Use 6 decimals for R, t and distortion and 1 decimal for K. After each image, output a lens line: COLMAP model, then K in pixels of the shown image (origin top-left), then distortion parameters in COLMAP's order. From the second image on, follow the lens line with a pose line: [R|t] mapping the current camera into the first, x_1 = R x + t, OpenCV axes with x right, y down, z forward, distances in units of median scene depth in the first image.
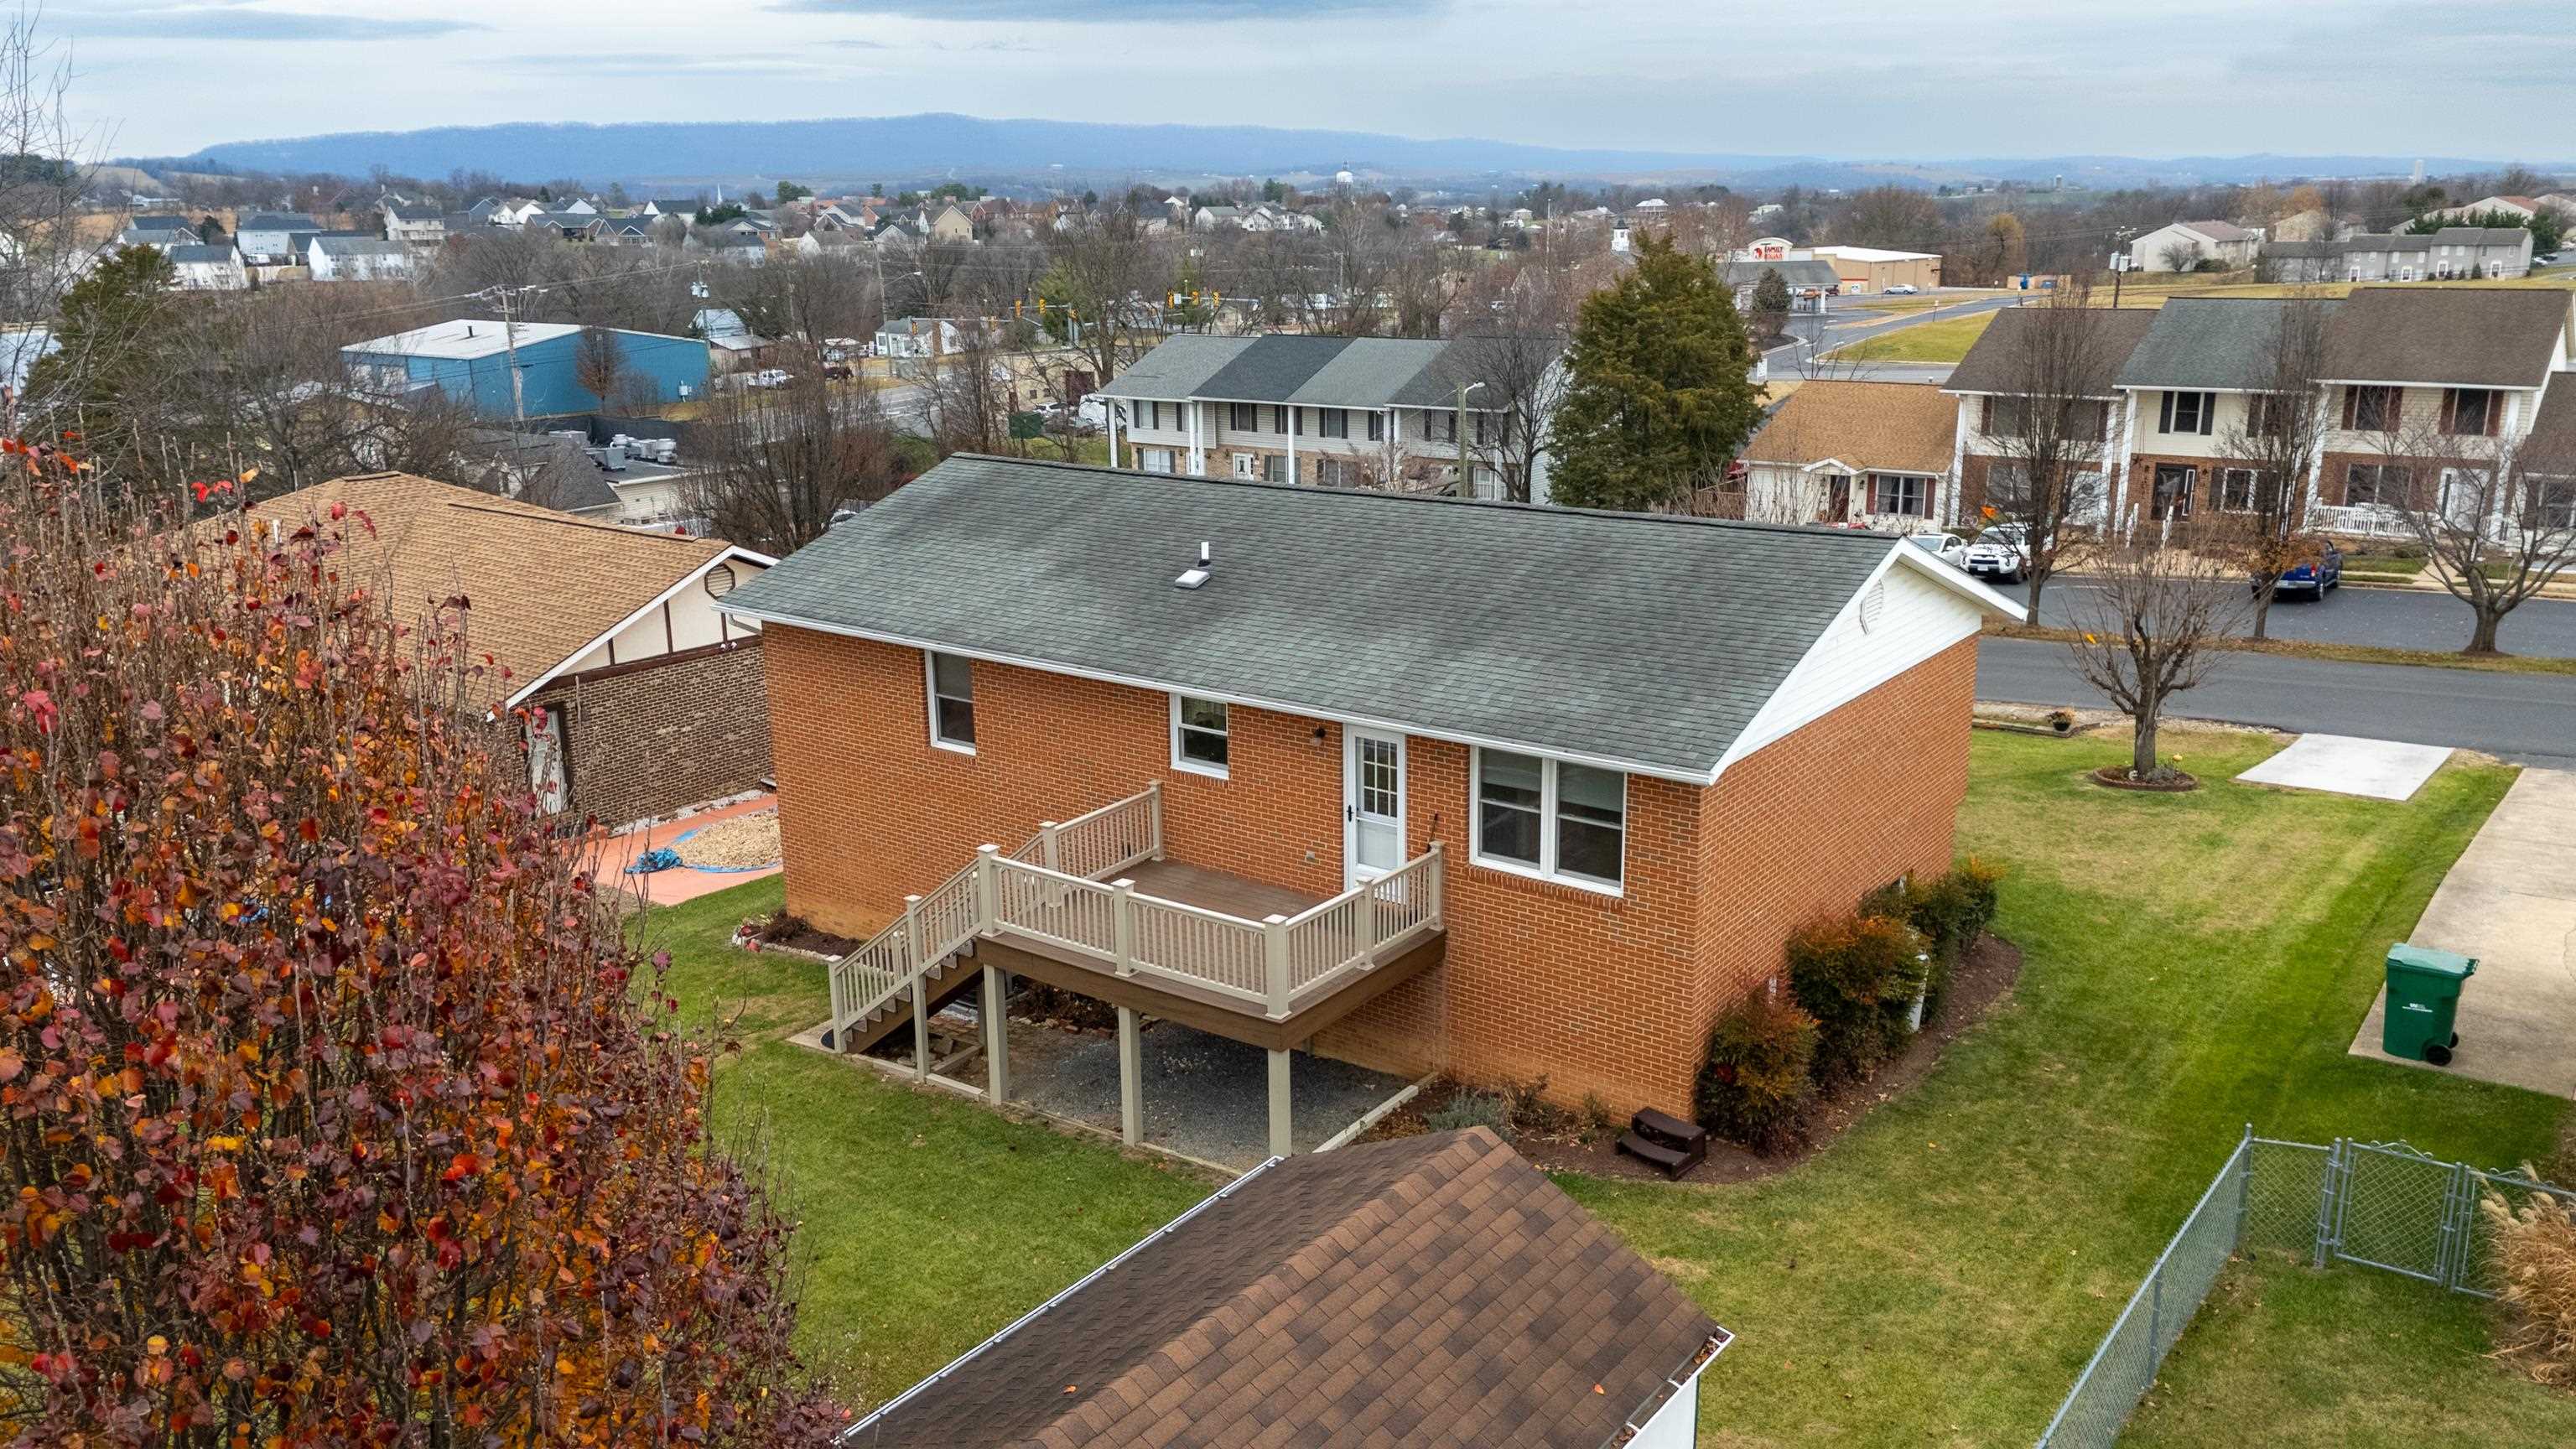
lens RADIAL K [[1907.2, 0, 1288.0], [0, 1907.2, 724.5], [0, 0, 1]] dist [0.057623, -0.047790]
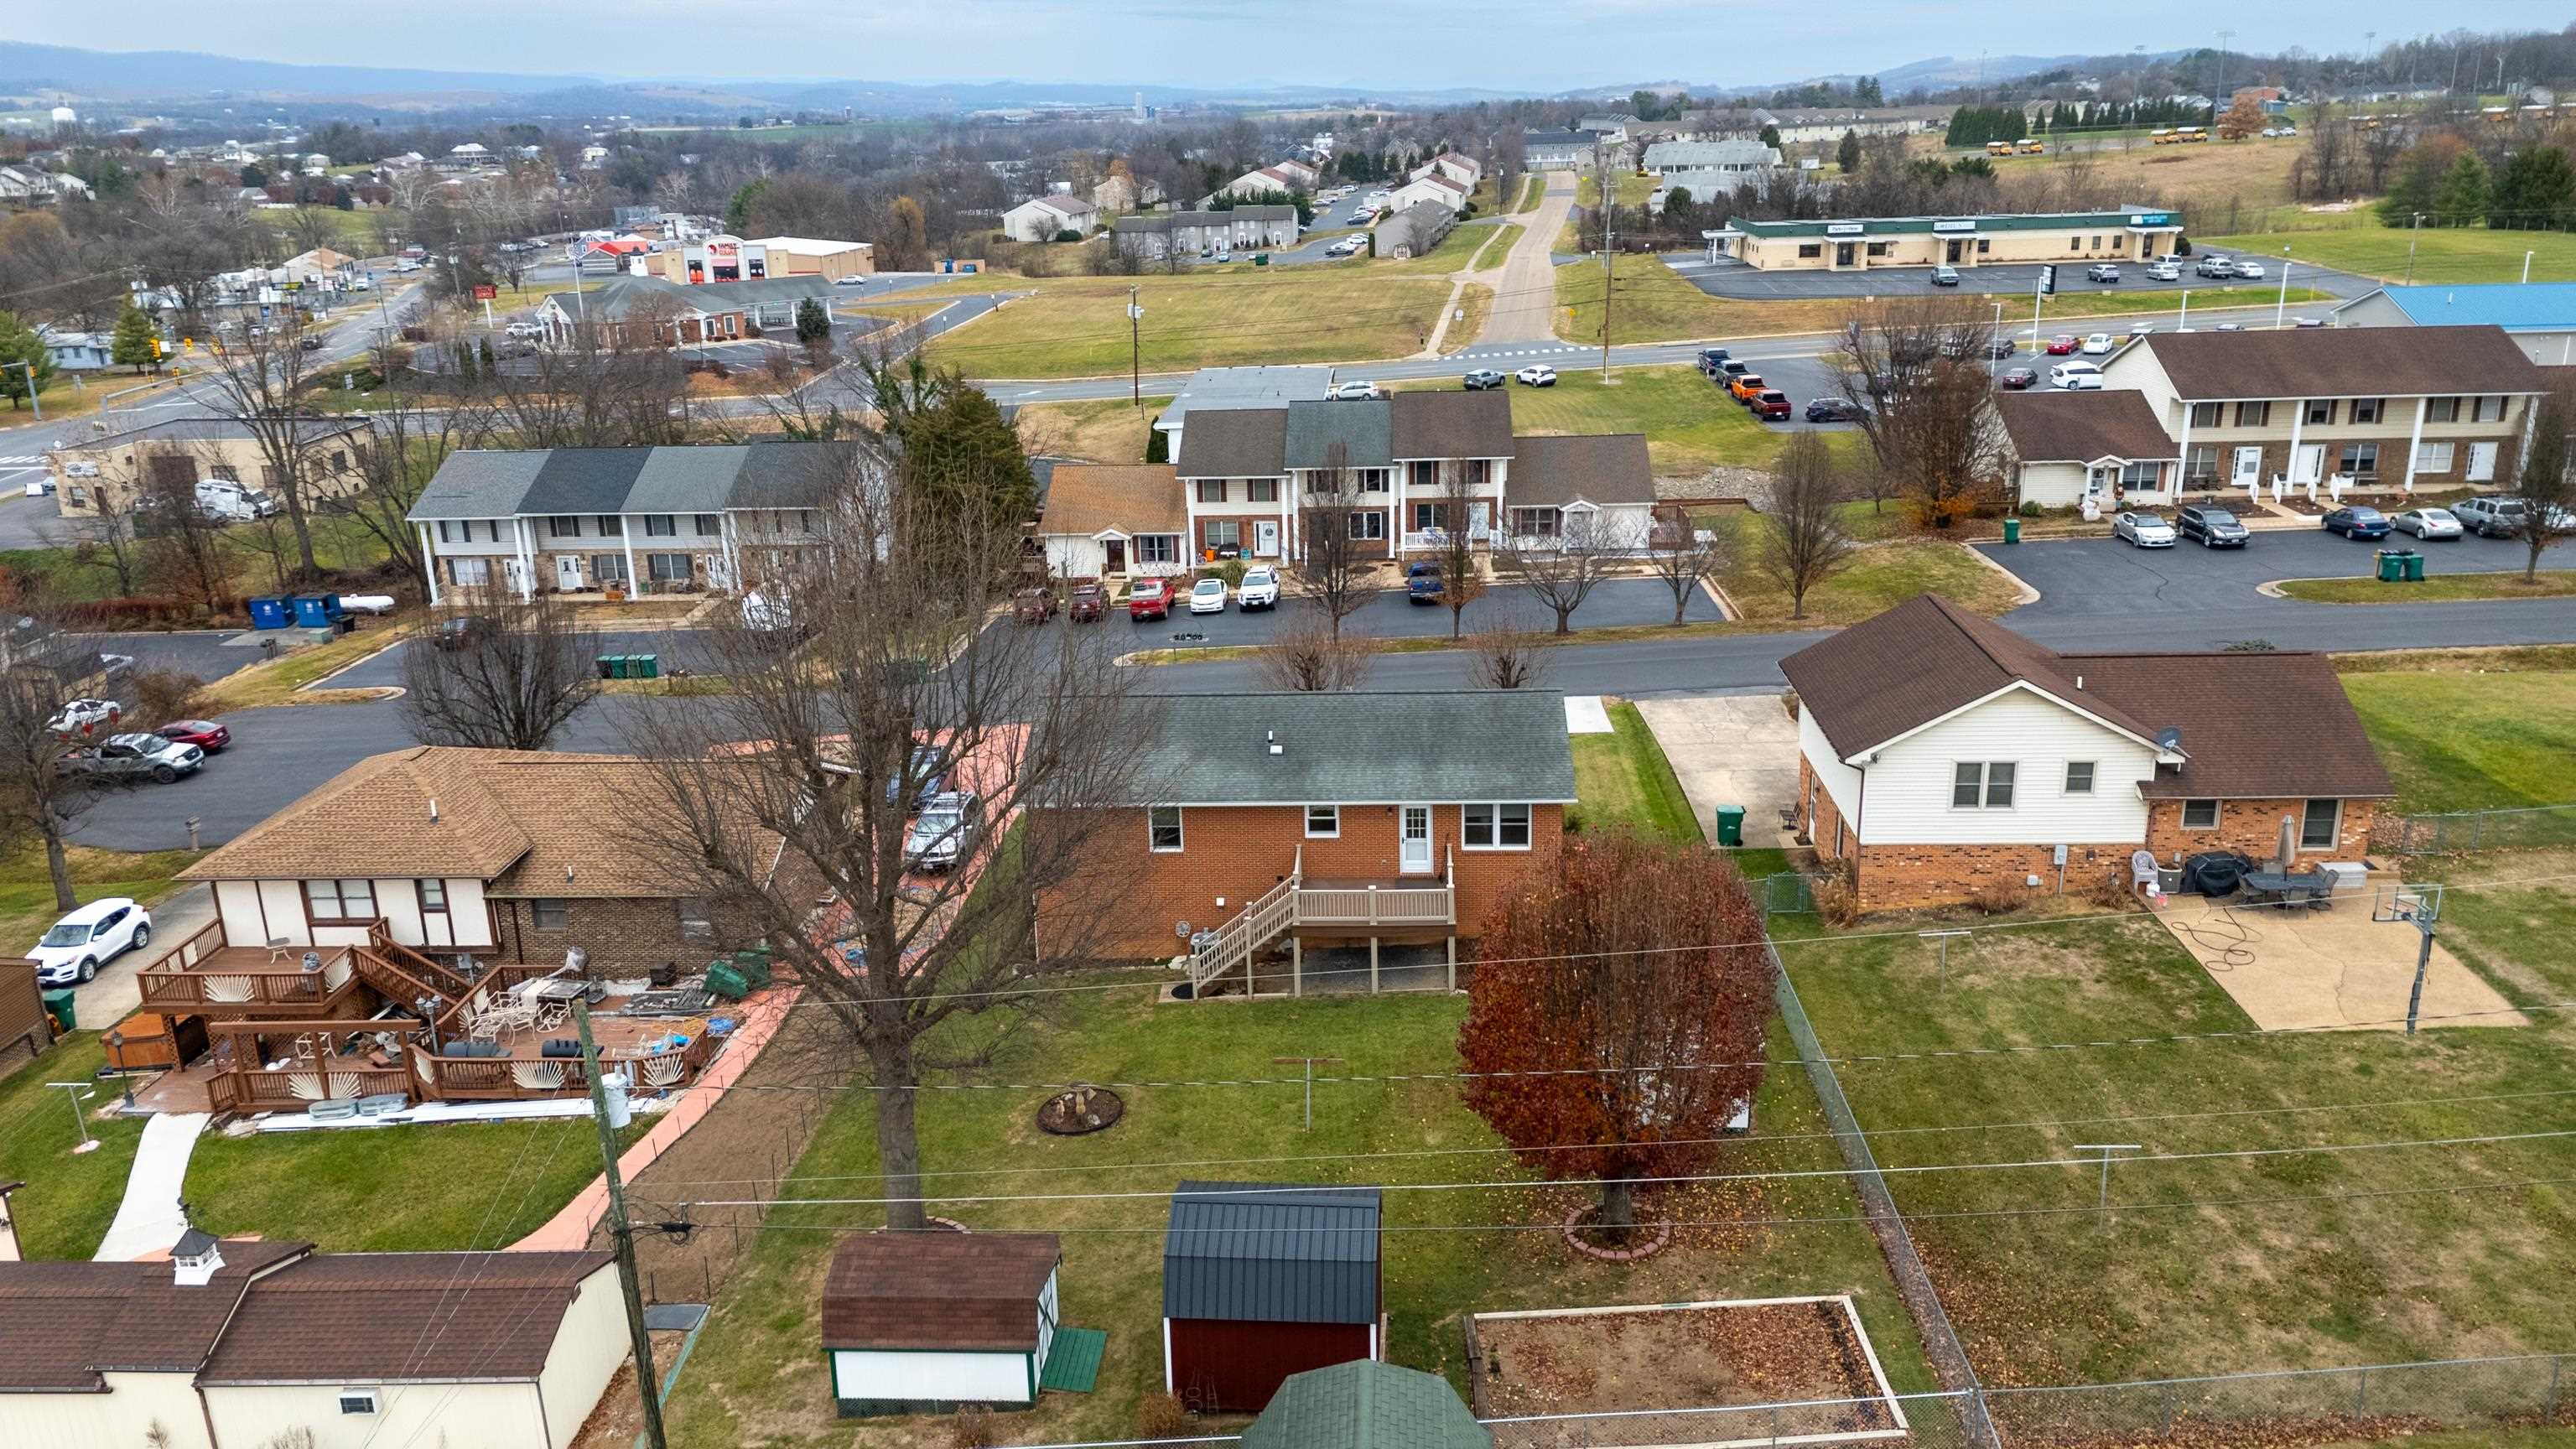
lens RADIAL K [[1885.5, 0, 1288.0], [0, 1885.5, 724.5], [0, 0, 1]] dist [0.100669, -0.121487]
pose [[0.832442, -0.177581, 0.524886, -0.435051], [0.157891, 0.984004, 0.082504, -0.104935], [-0.531141, 0.014195, 0.847164, -0.310599]]
